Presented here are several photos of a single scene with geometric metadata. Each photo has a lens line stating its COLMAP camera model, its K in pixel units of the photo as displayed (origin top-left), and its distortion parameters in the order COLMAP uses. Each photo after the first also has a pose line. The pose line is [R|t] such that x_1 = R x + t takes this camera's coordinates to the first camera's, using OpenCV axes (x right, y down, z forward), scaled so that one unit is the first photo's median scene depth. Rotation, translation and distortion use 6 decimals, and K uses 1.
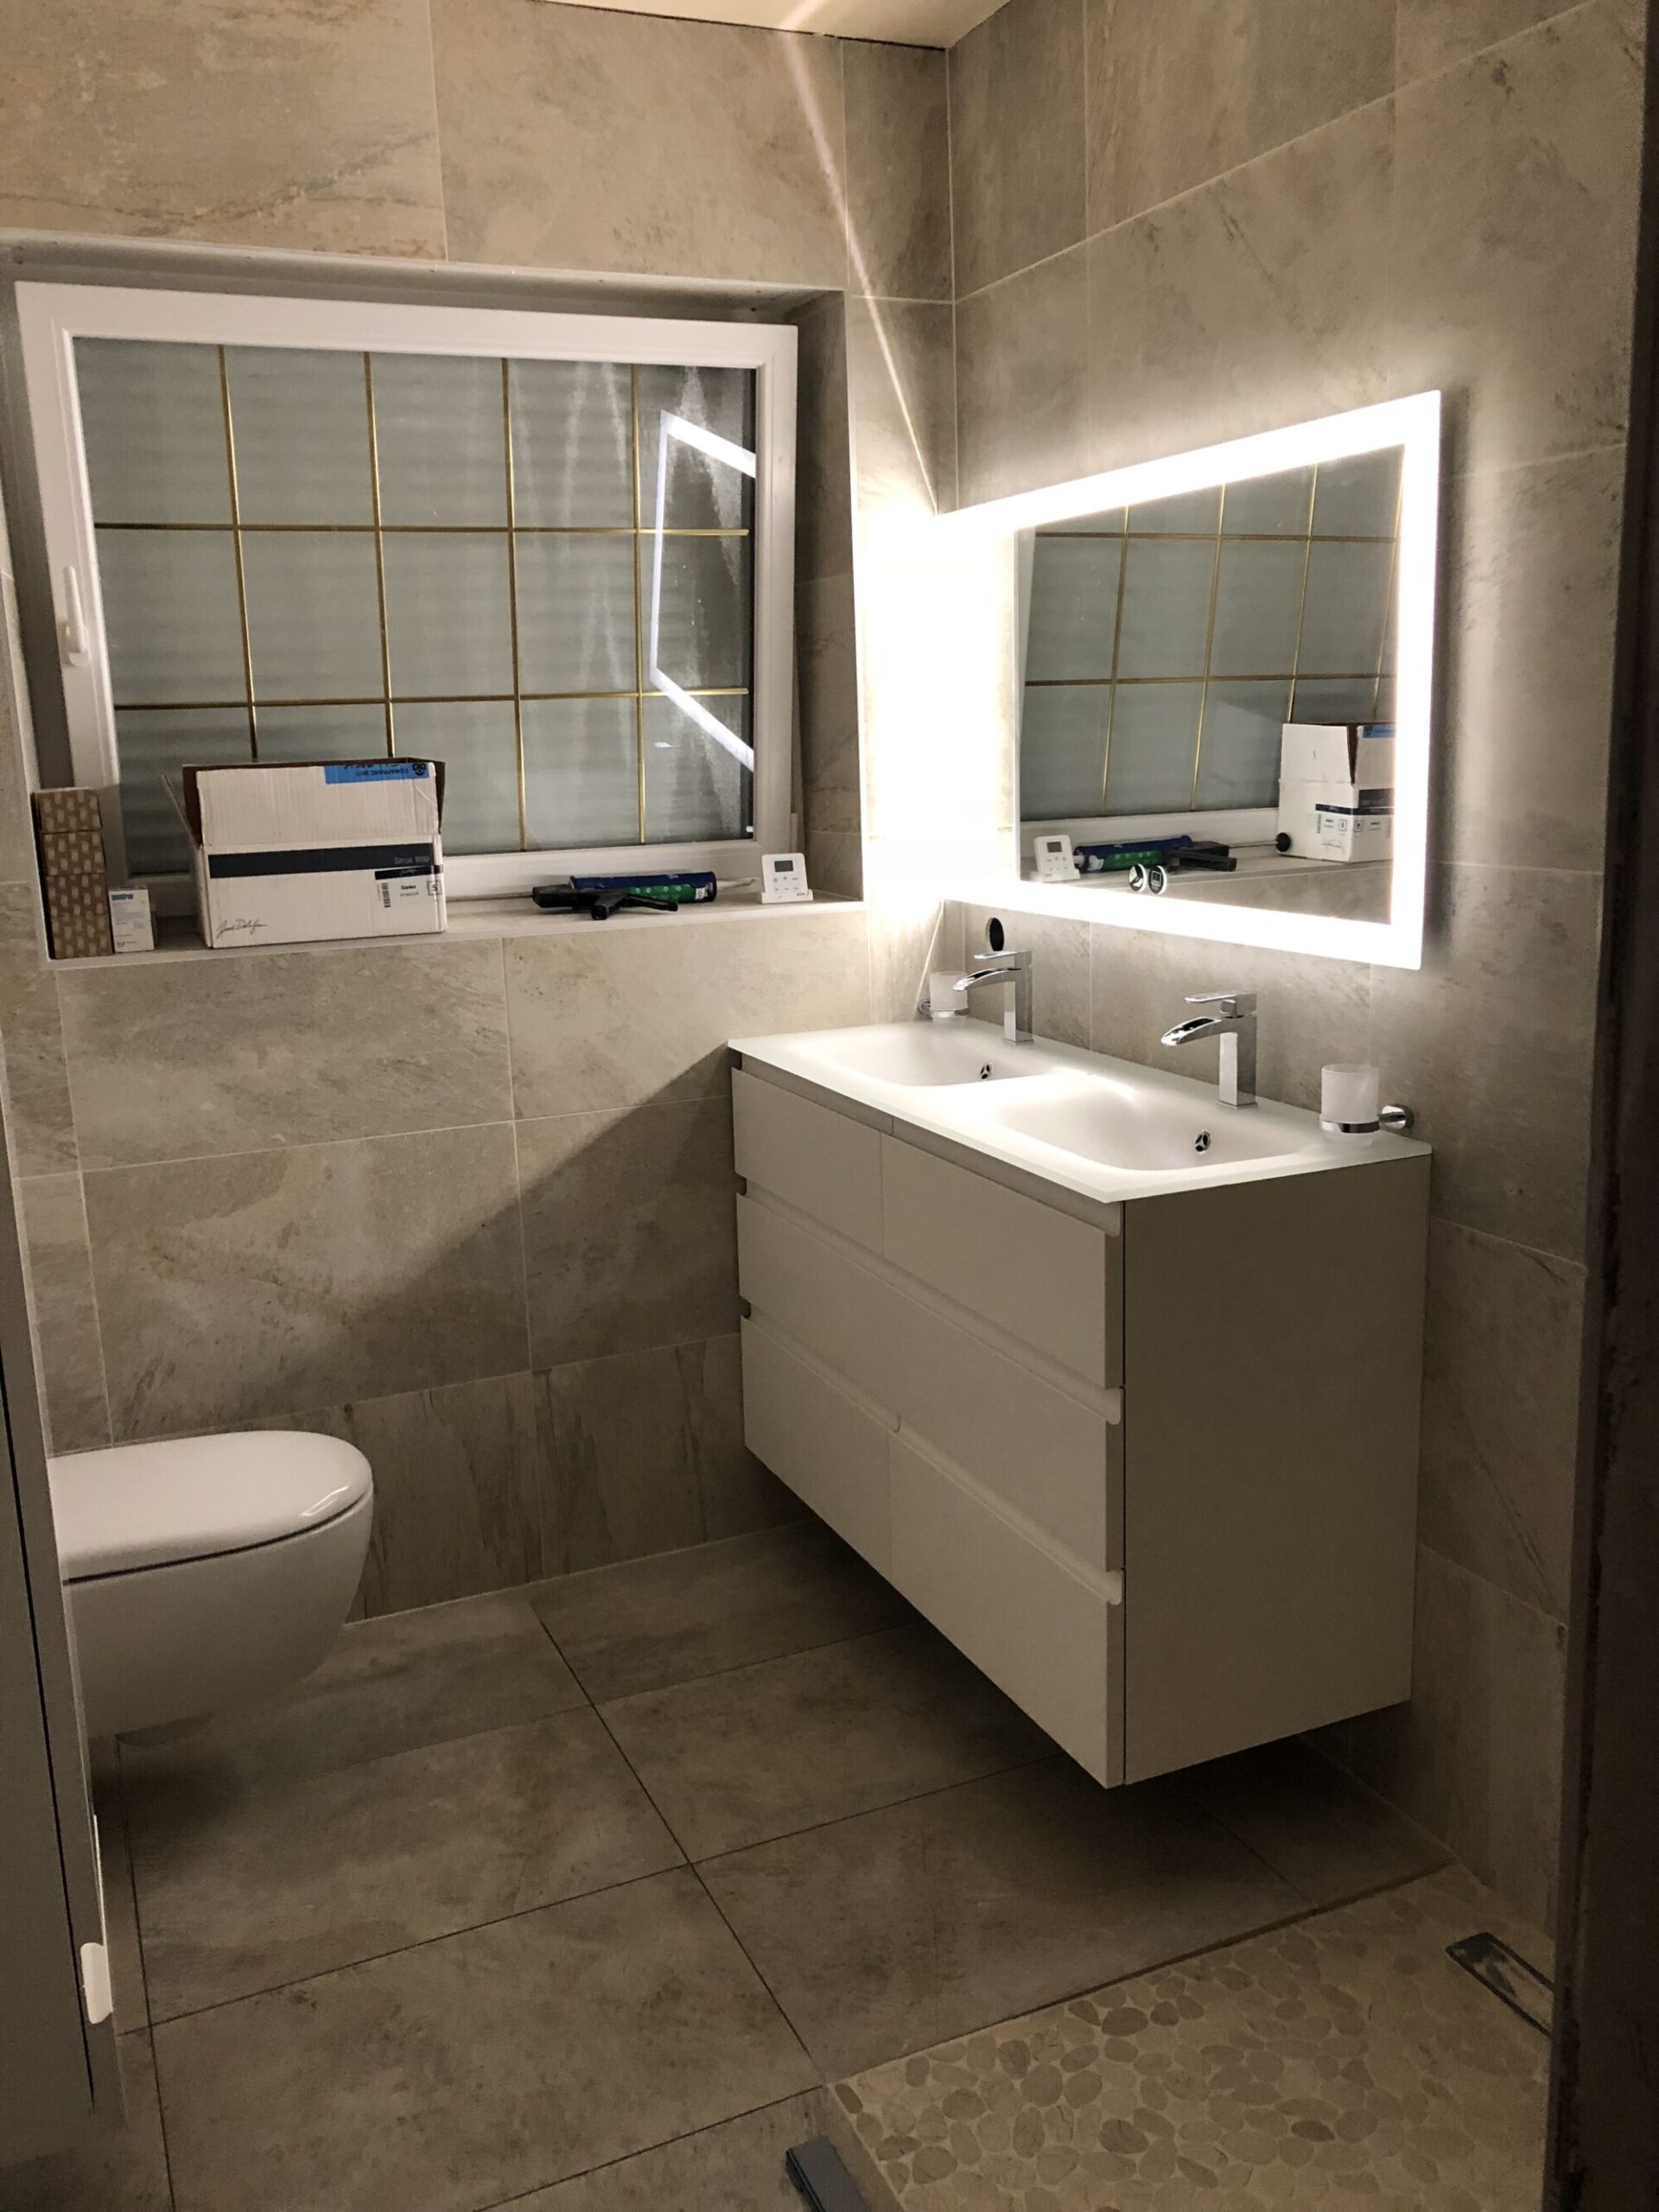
lens RADIAL K [[1820.3, 0, 834.5], [0, 1820.3, 1108.5], [0, 0, 1]] dist [0.032134, -0.008027]
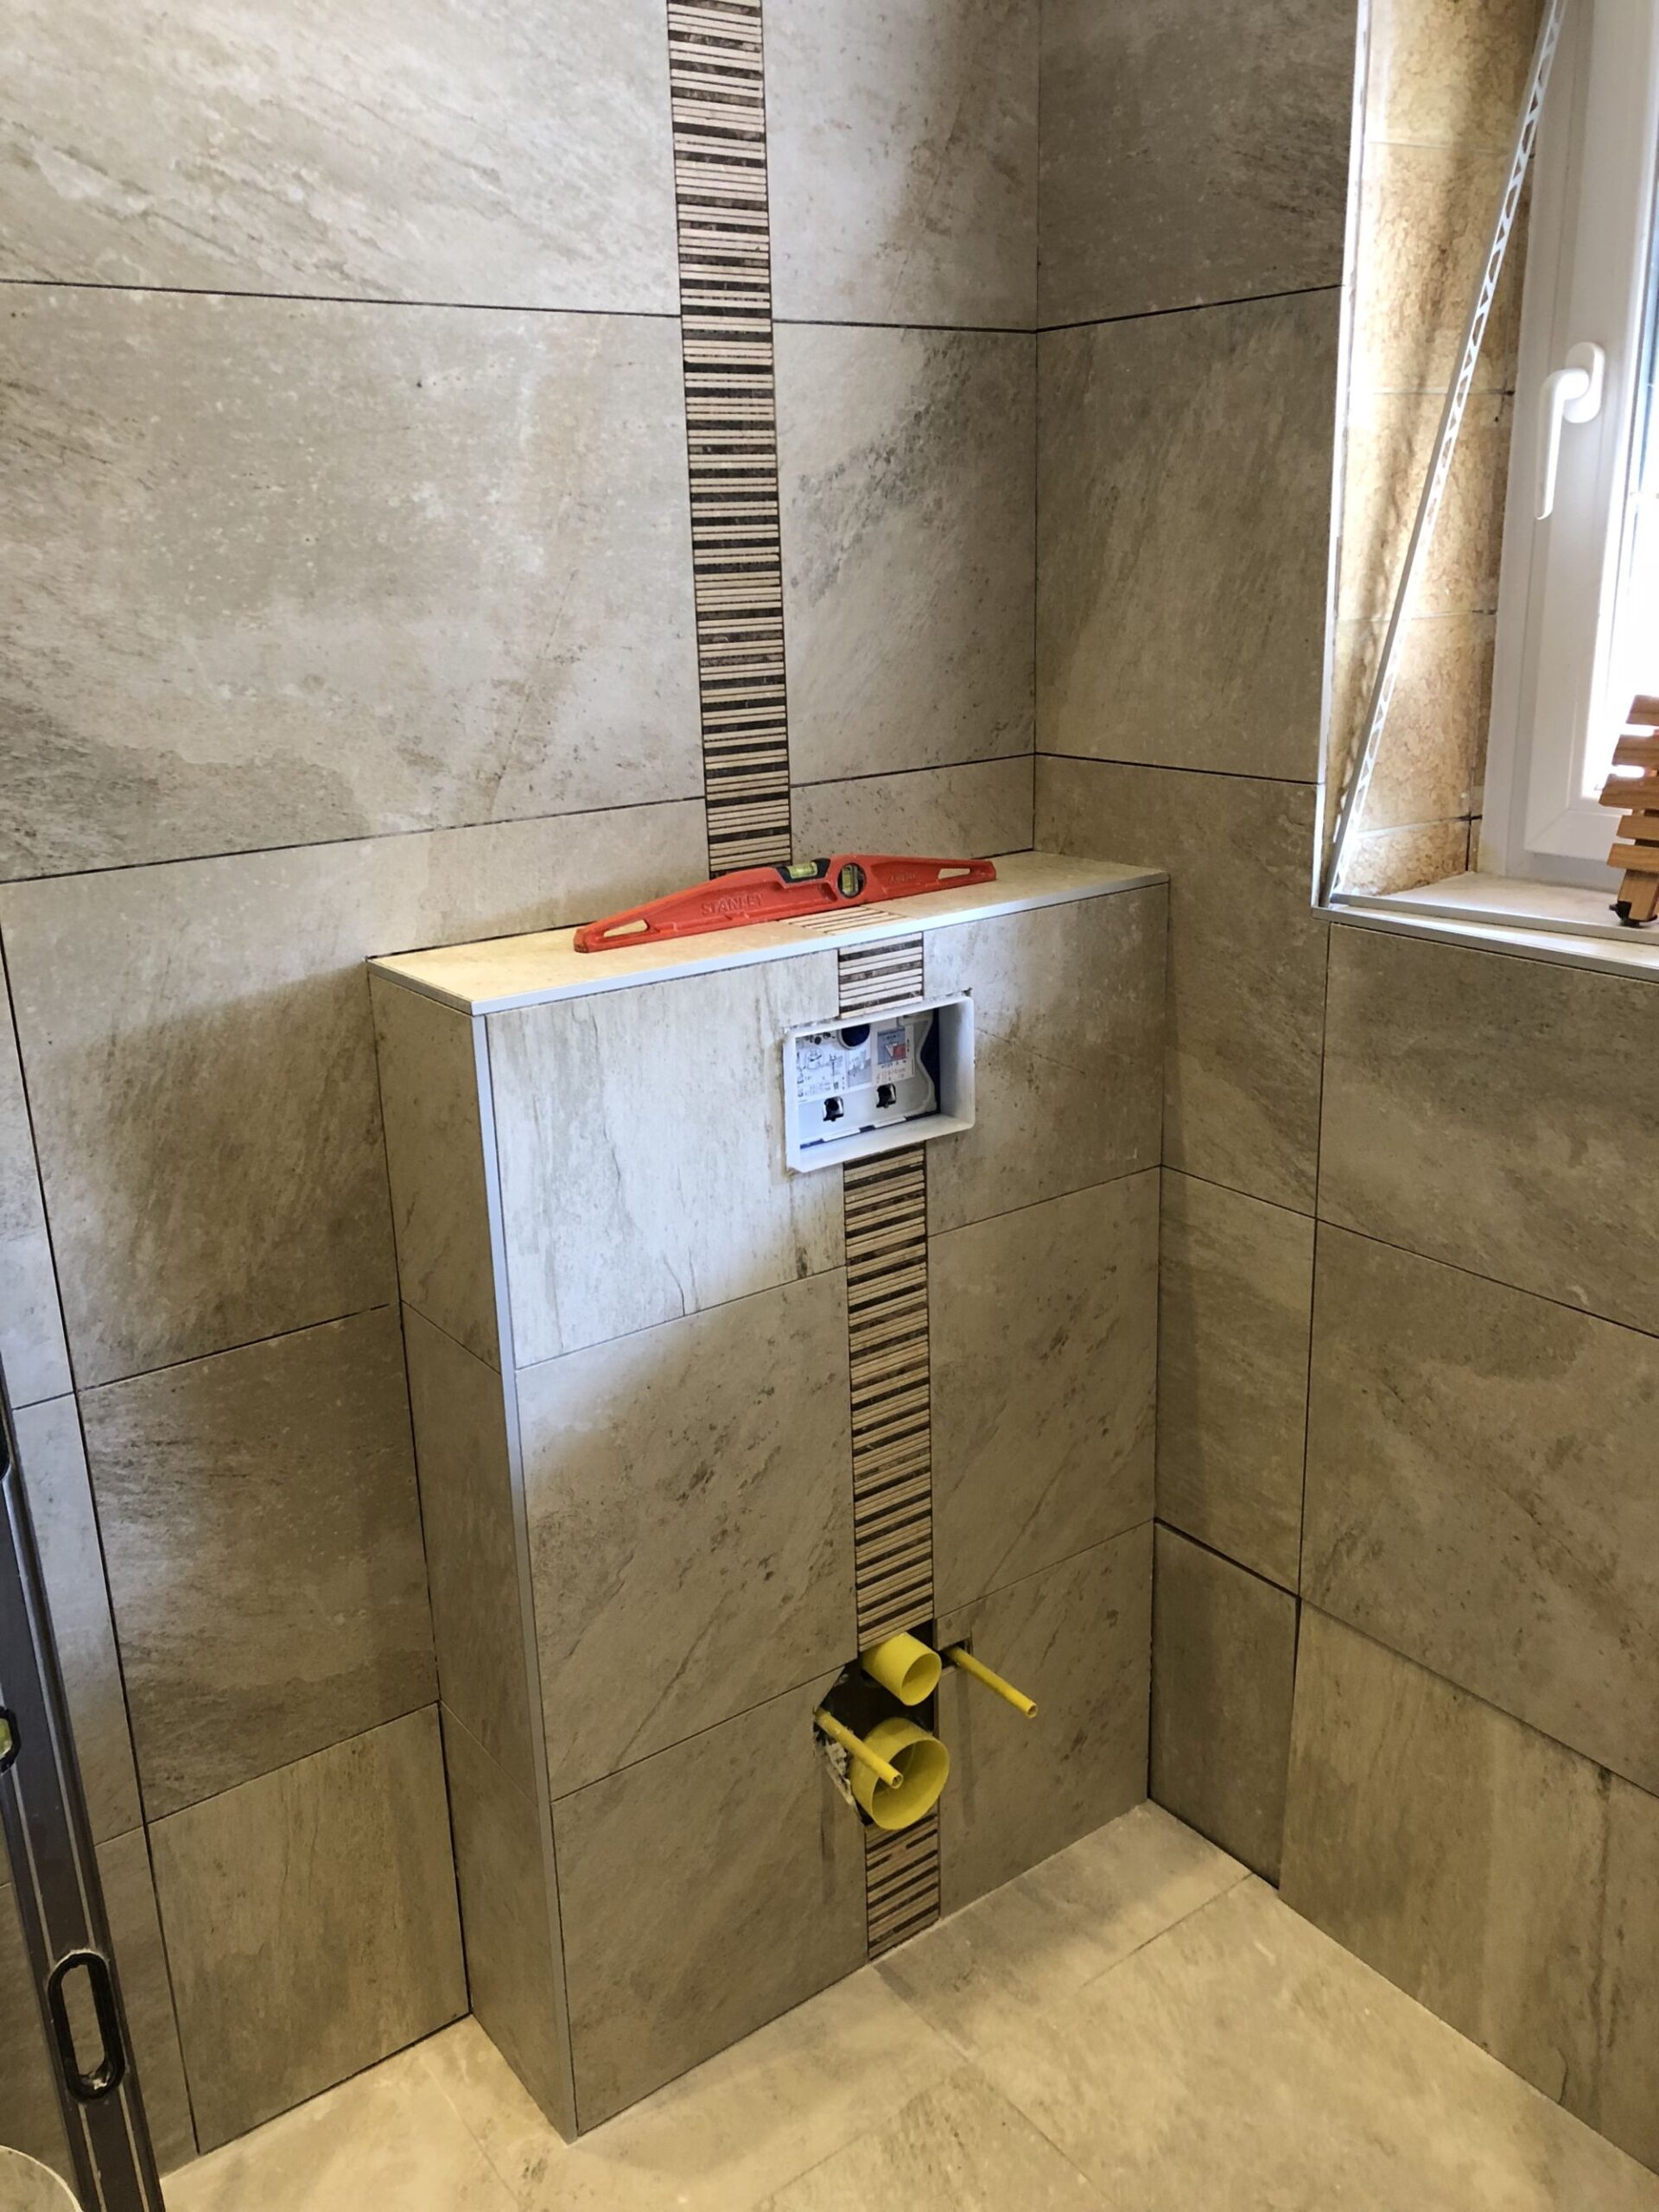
lens RADIAL K [[1820.3, 0, 832.1], [0, 1820.3, 1108.7], [0, 0, 1]] dist [0.032134, -0.008027]
pose [[0.225924, 0.323456, -0.918877, 0.145525], [-0.178043, 0.941087, 0.287499, -0.161131], [0.957736, 0.098647, 0.270203, 0.631967]]
